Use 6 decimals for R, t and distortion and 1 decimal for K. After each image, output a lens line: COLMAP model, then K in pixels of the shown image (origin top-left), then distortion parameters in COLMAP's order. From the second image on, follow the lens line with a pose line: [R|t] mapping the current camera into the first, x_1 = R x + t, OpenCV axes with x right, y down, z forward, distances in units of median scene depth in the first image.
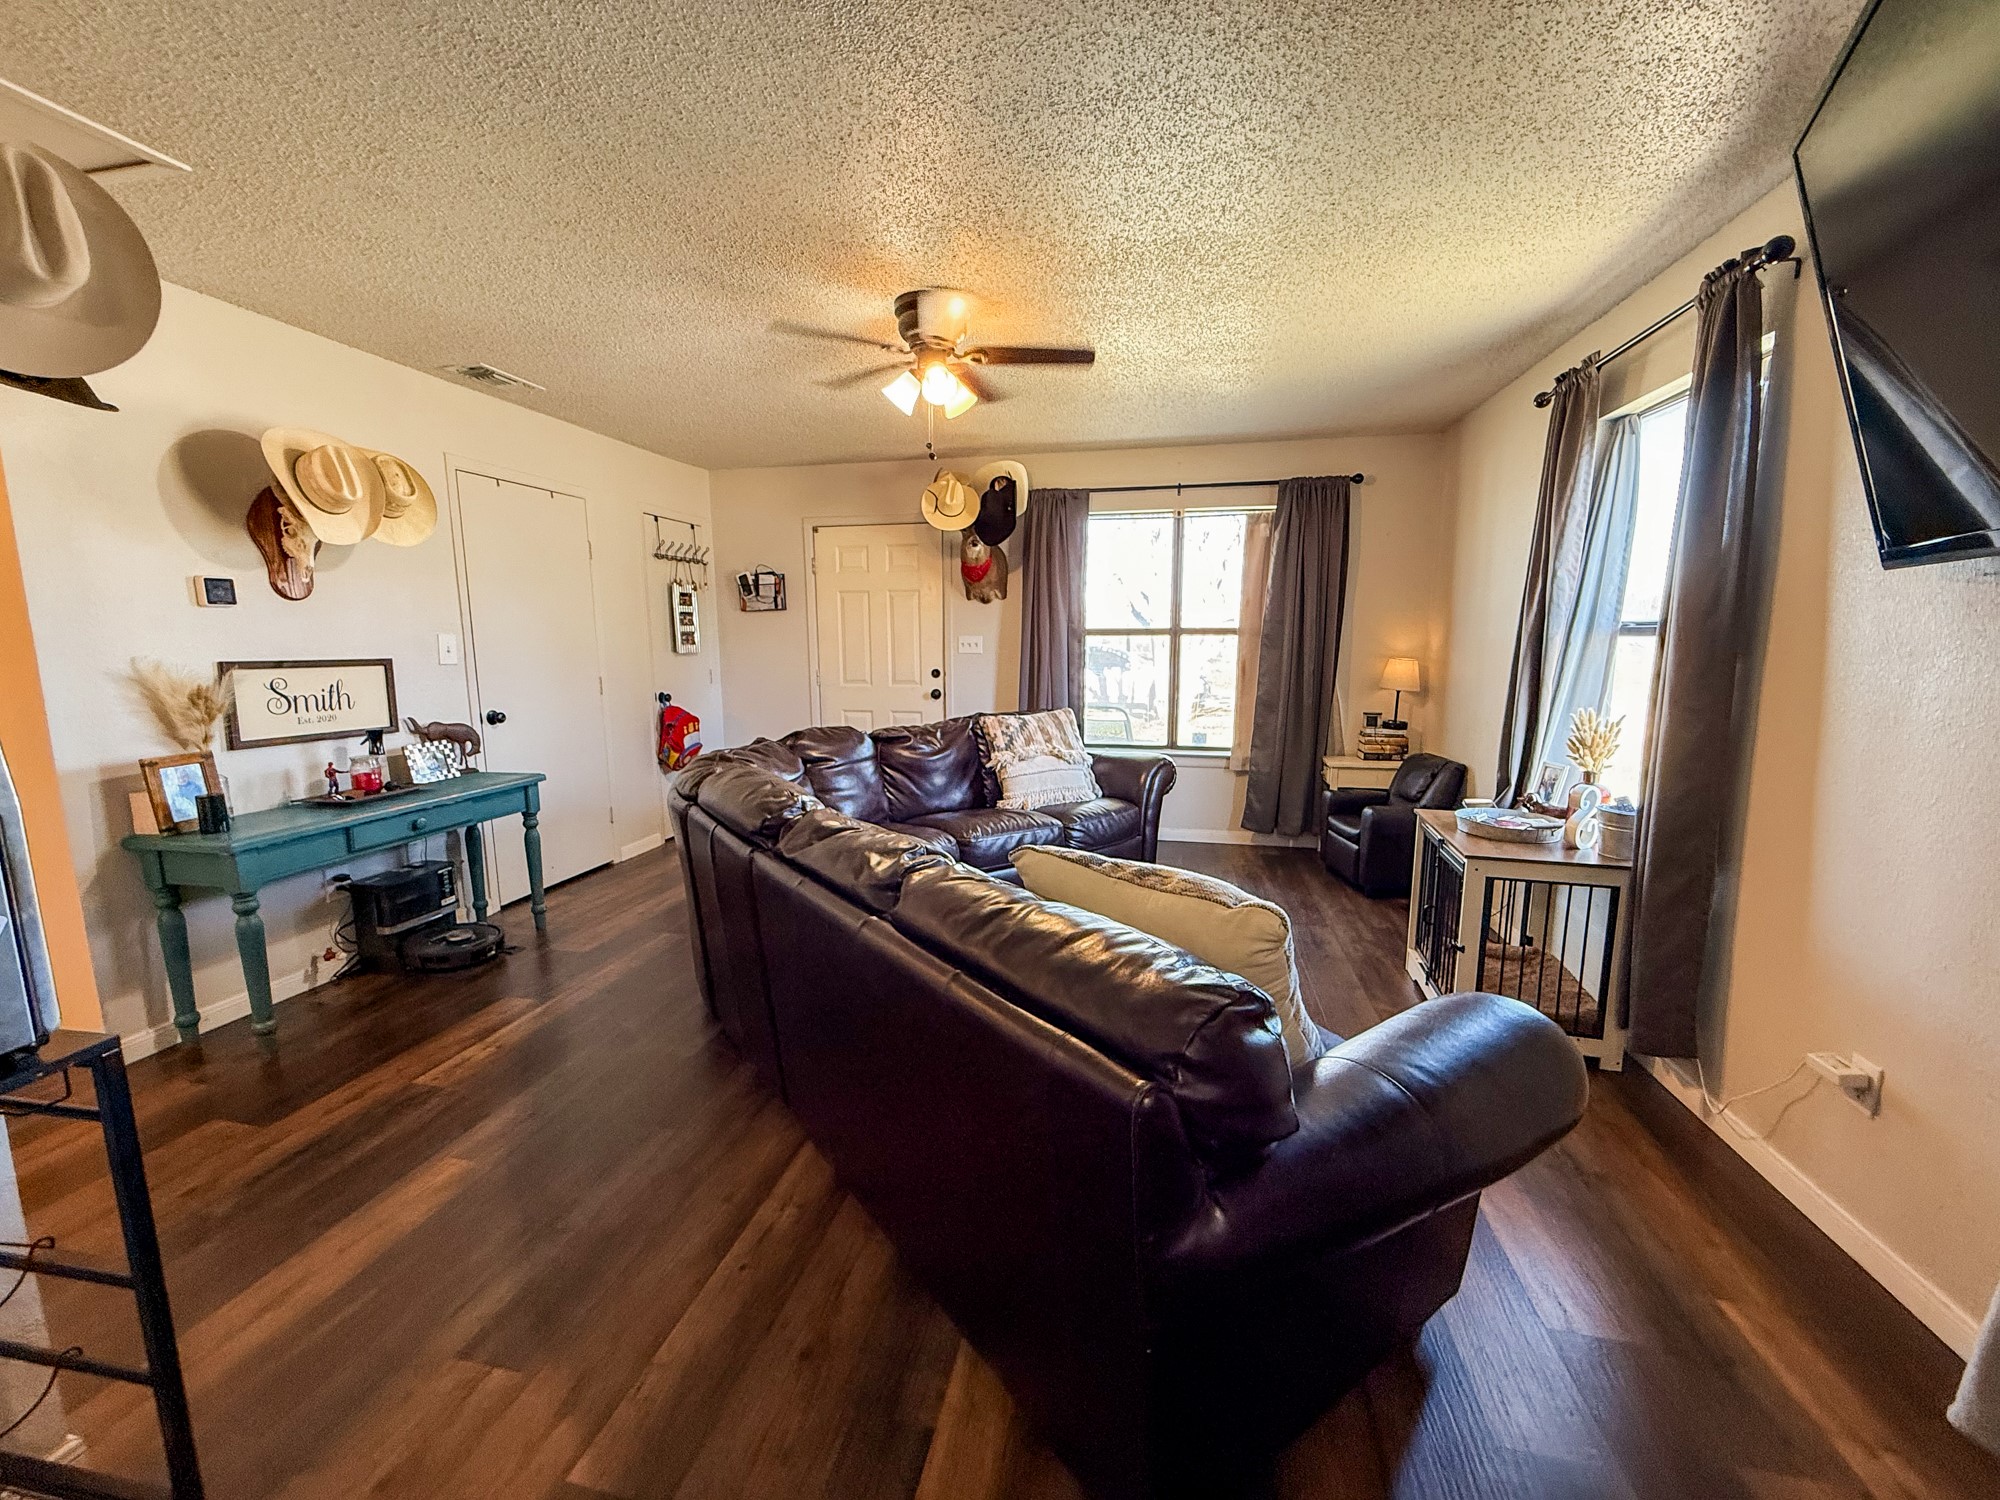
lens RADIAL K [[797.4, 0, 1006.0], [0, 797.4, 751.6], [0, 0, 1]] dist [-0.000981, -0.000101]
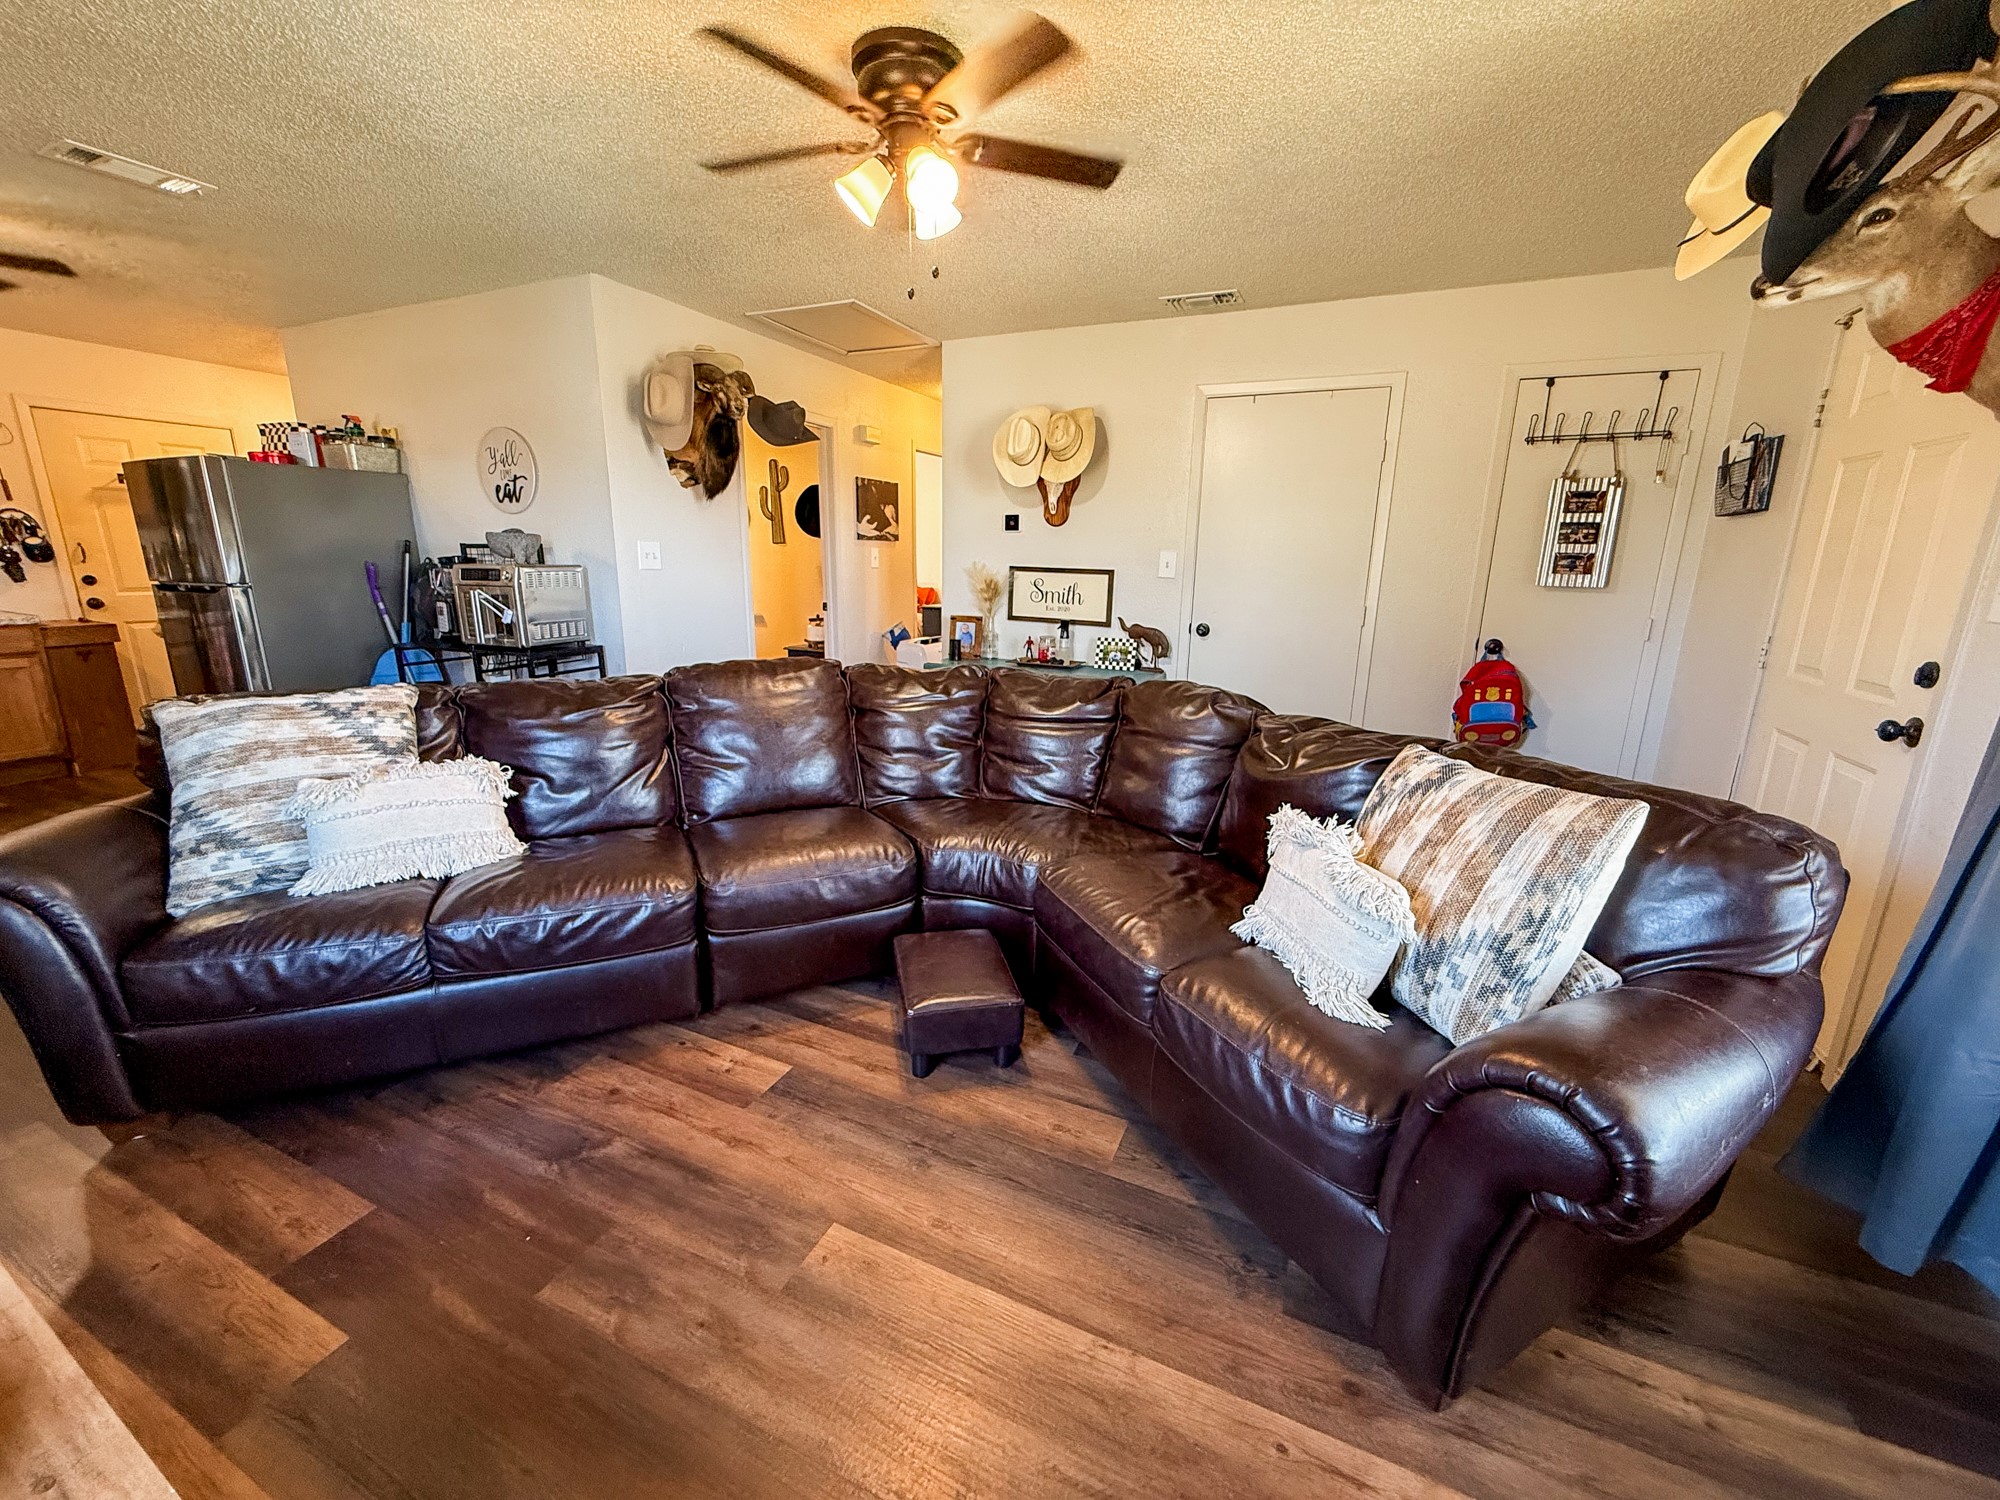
lens RADIAL K [[797.4, 0, 1001.0], [0, 797.4, 750.6], [0, 0, 1]] dist [-0.000981, -0.000101]
pose [[-0.226973, 0.231307, -0.946034, 0.541568], [-0.158760, 0.949605, 0.270270, -0.153276], [0.960874, 0.211537, -0.178812, 1.078785]]
